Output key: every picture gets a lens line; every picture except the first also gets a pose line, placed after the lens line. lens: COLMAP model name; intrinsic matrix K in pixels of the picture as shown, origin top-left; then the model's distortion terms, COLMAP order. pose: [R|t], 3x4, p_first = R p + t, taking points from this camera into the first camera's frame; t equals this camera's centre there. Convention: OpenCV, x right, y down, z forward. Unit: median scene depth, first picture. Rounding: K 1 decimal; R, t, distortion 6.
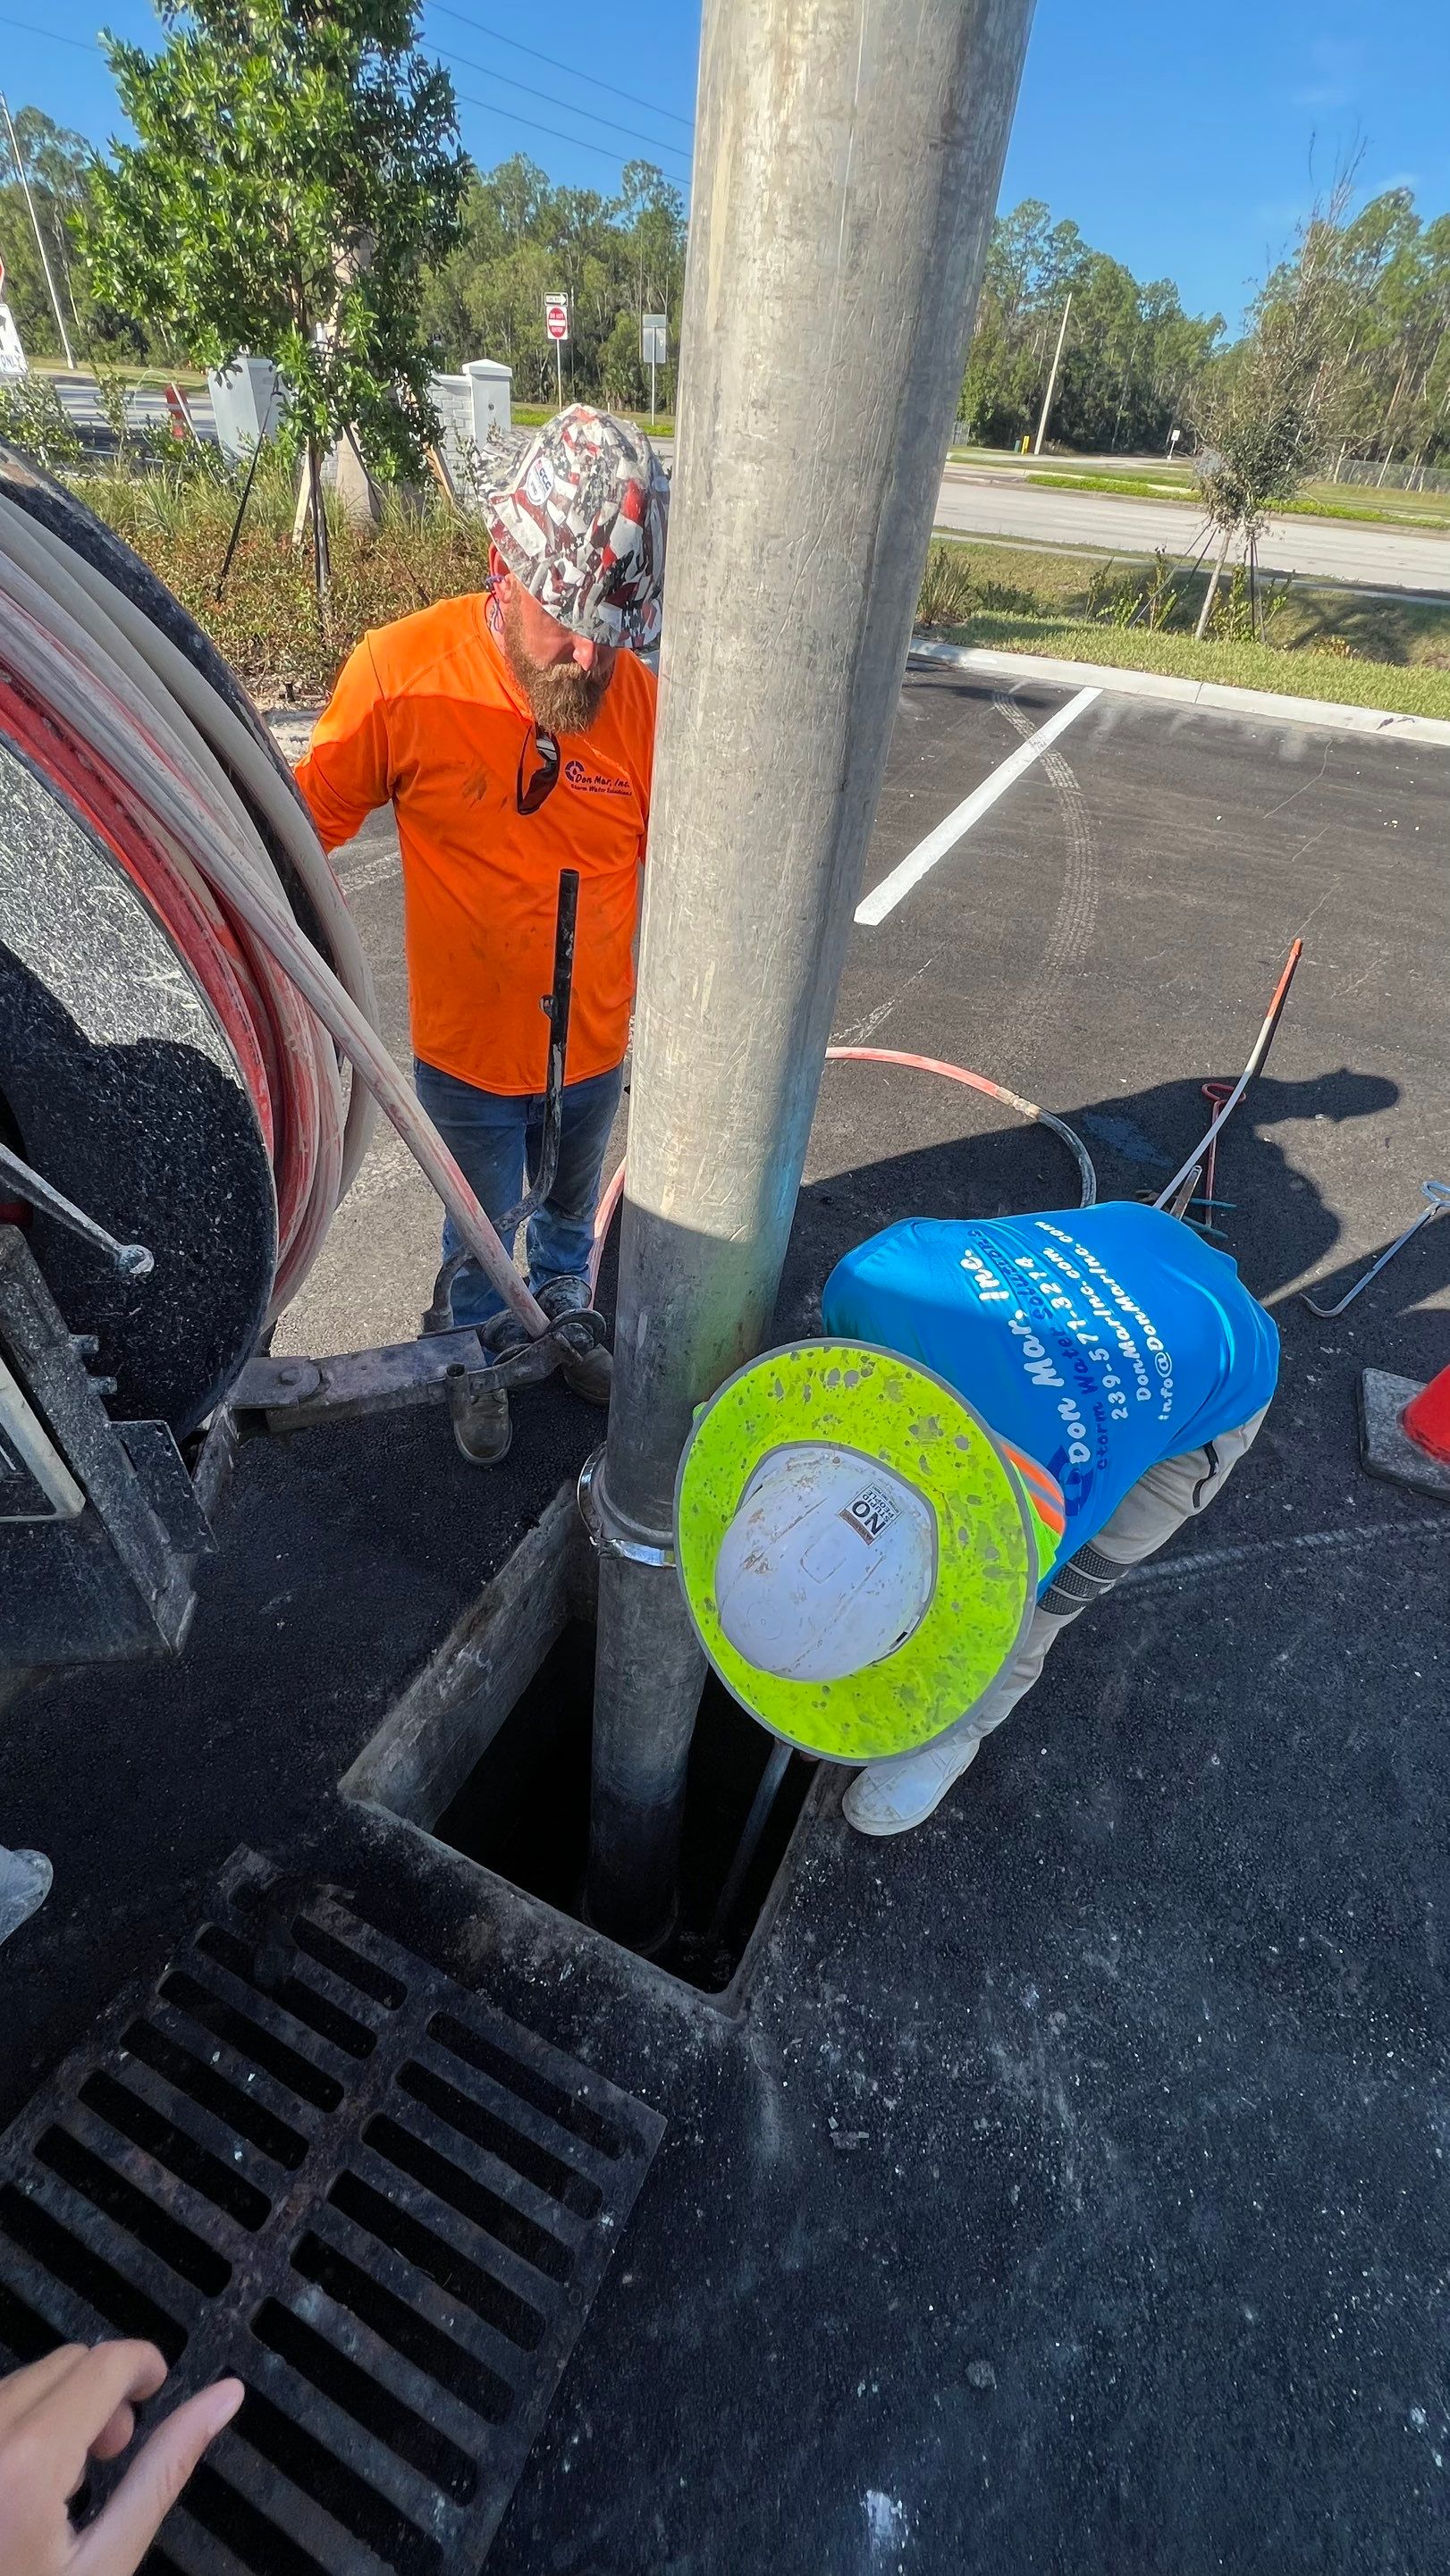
lens RADIAL K [[1030.4, 0, 738.5], [0, 1030.4, 1273.3], [0, 0, 1]] dist [-0.002538, 0.000589]
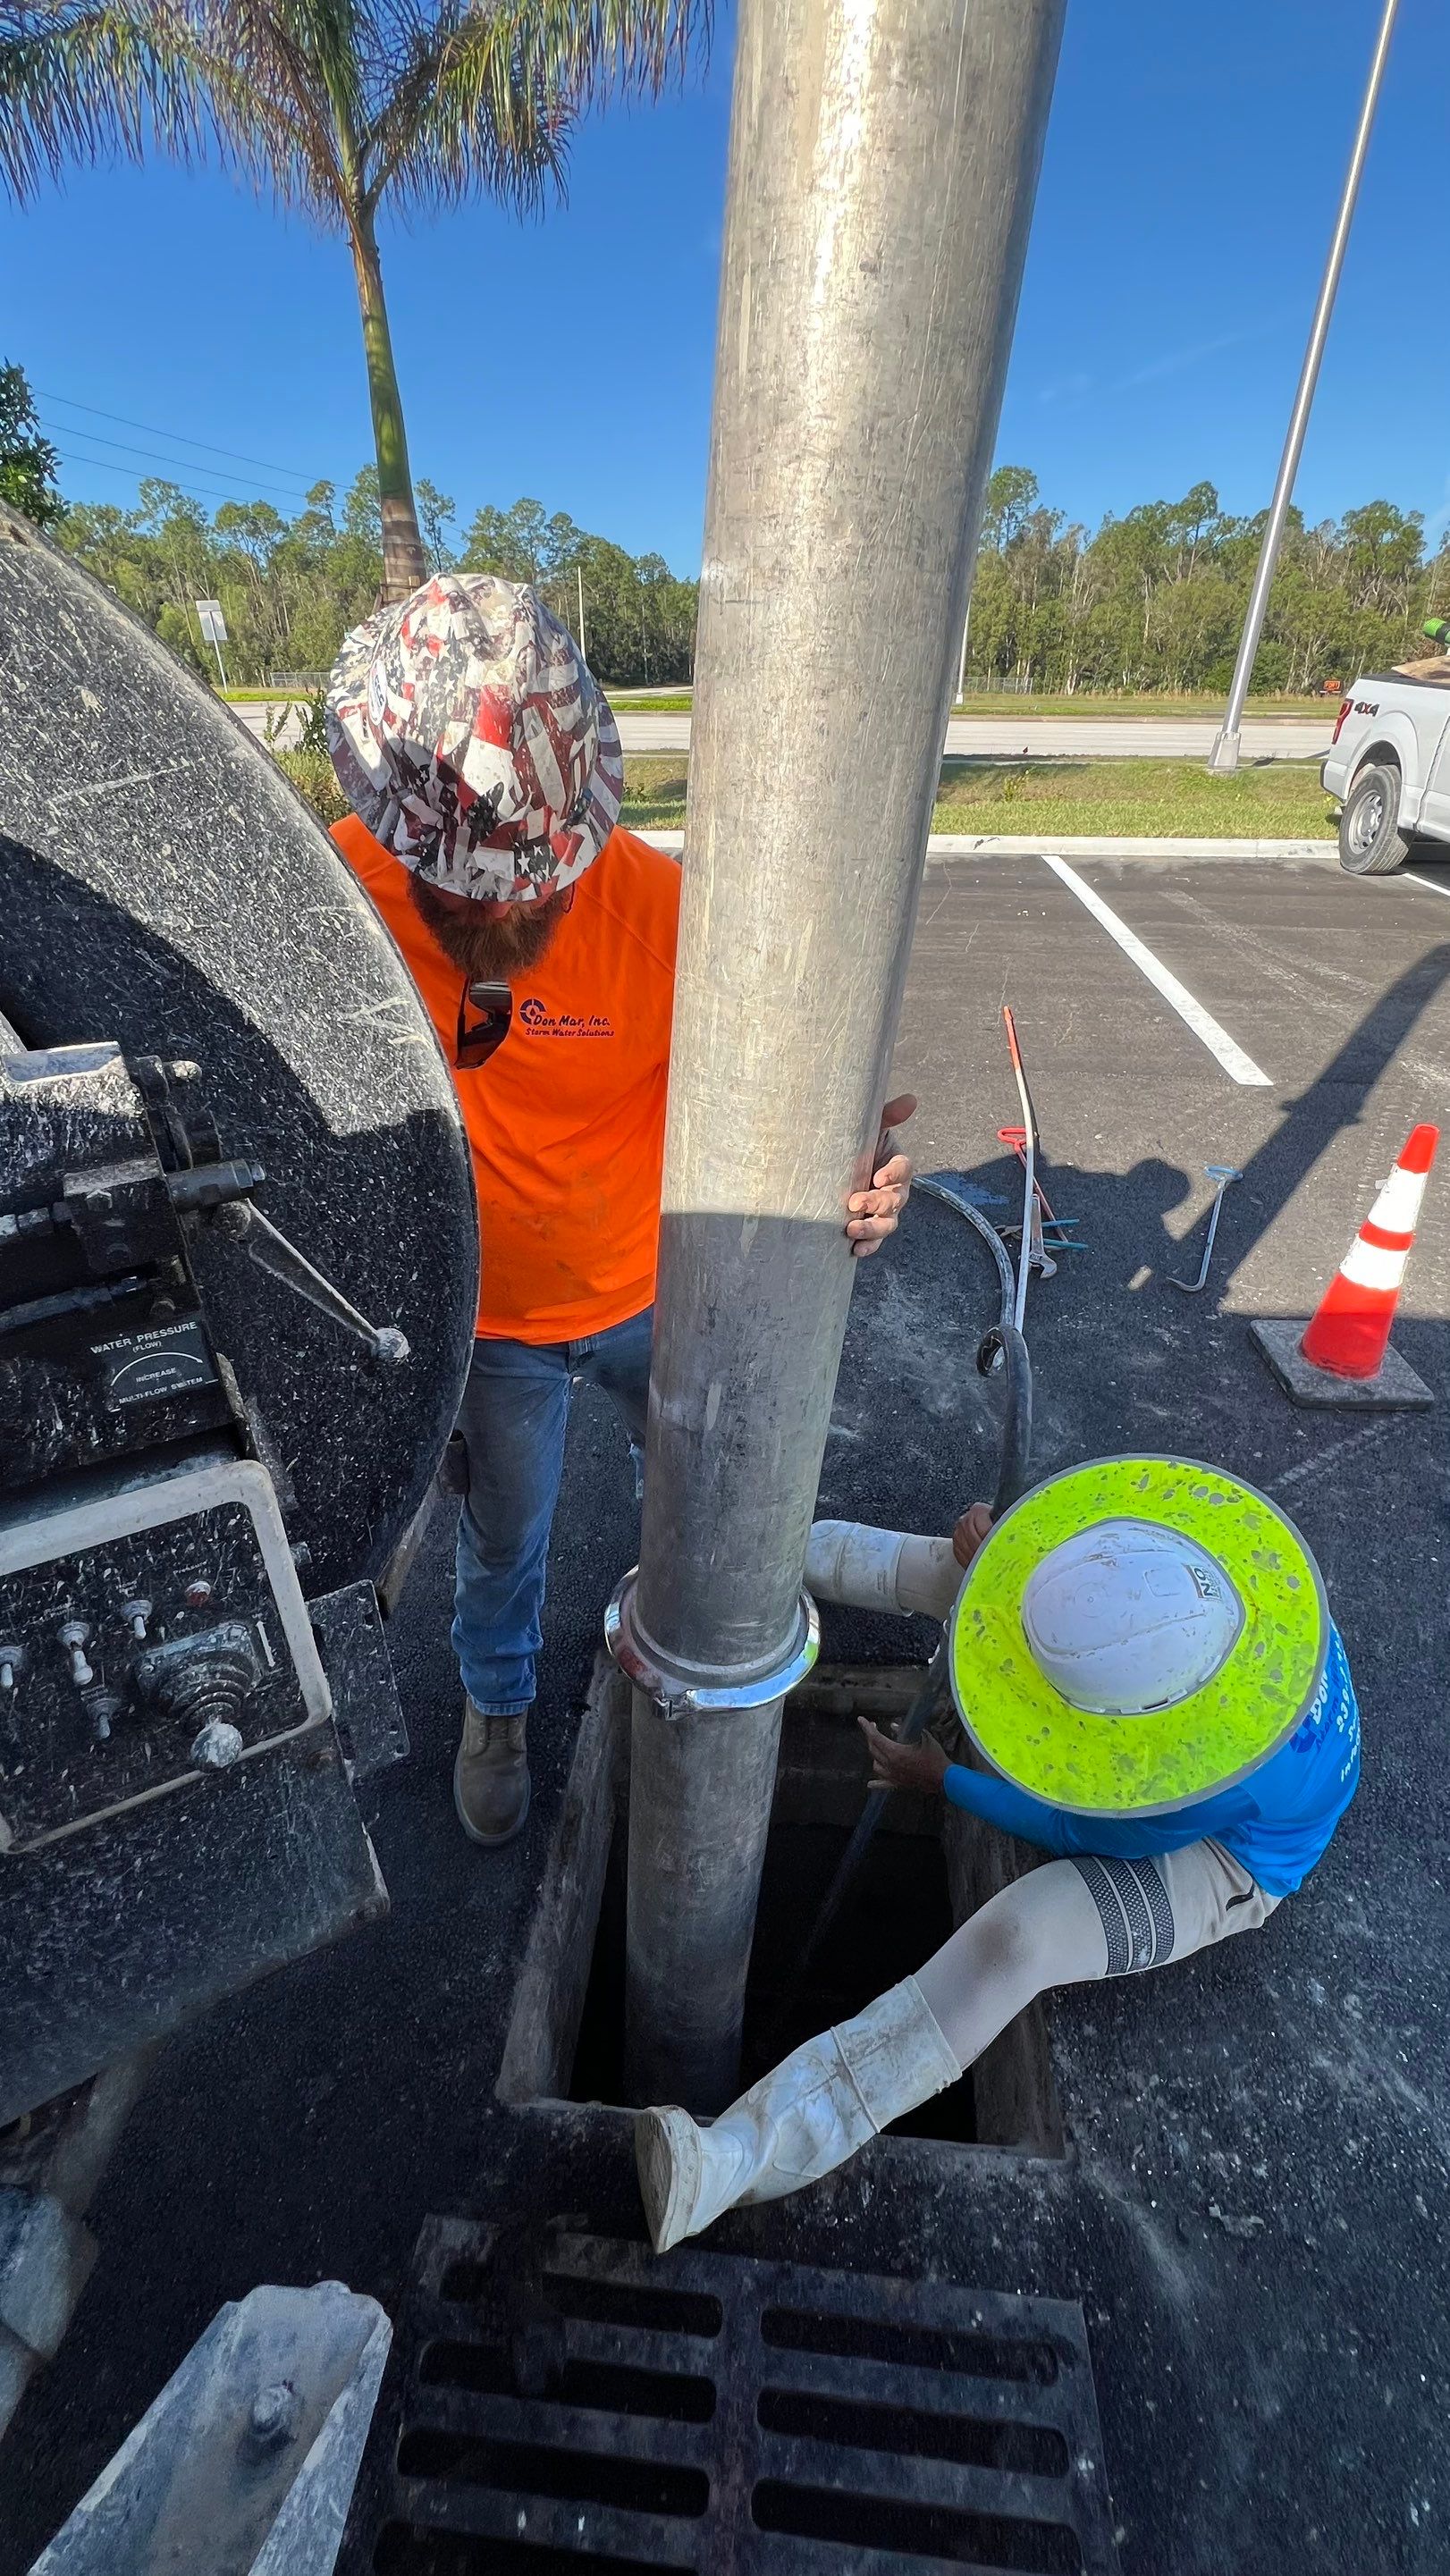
lens RADIAL K [[1030.4, 0, 742.6], [0, 1030.4, 1263.2], [0, 0, 1]] dist [-0.002538, 0.000589]
pose [[0.936015, -0.228326, 0.267851, -0.340552], [0.269695, 0.954265, -0.129008, 0.051581], [-0.226145, 0.192992, 0.954784, 0.101742]]
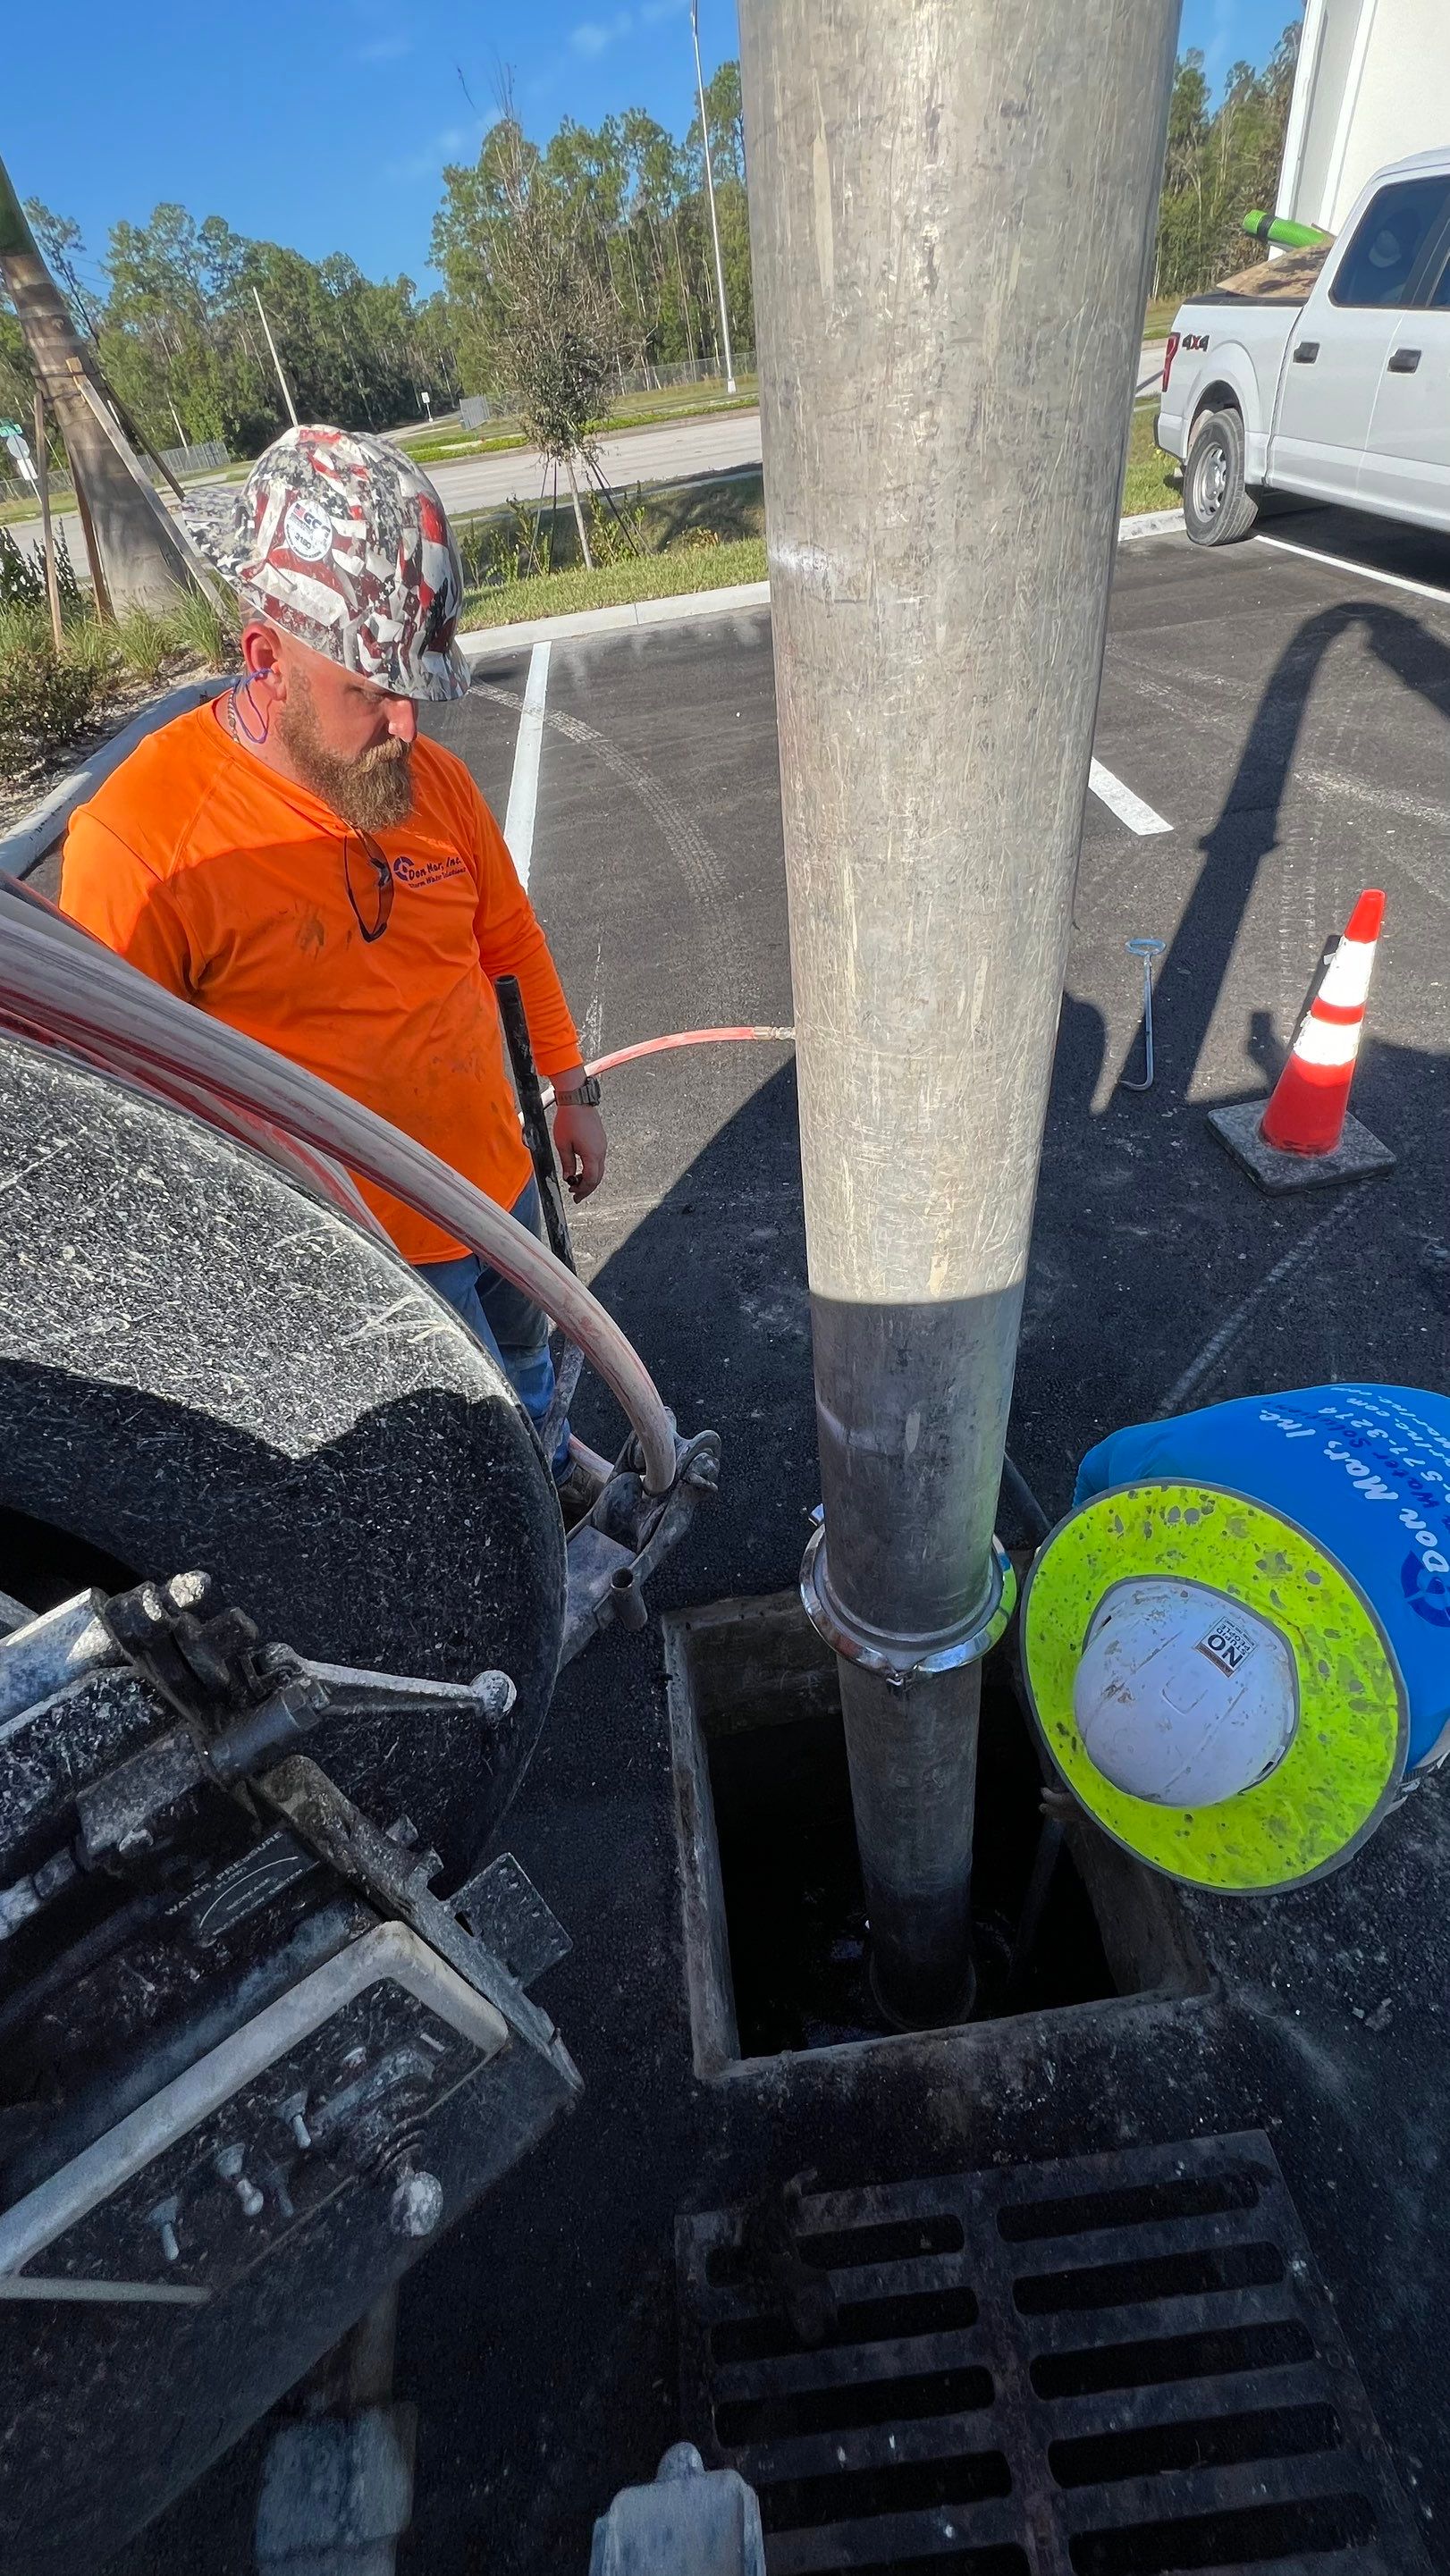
lens RADIAL K [[1030.4, 0, 742.1], [0, 1030.4, 1267.4], [0, 0, 1]] dist [-0.002538, 0.000589]
pose [[0.835906, -0.478882, 0.268203, -0.327416], [0.476324, 0.875710, 0.079044, -0.160179], [-0.272721, 0.061678, 0.960114, 0.172358]]
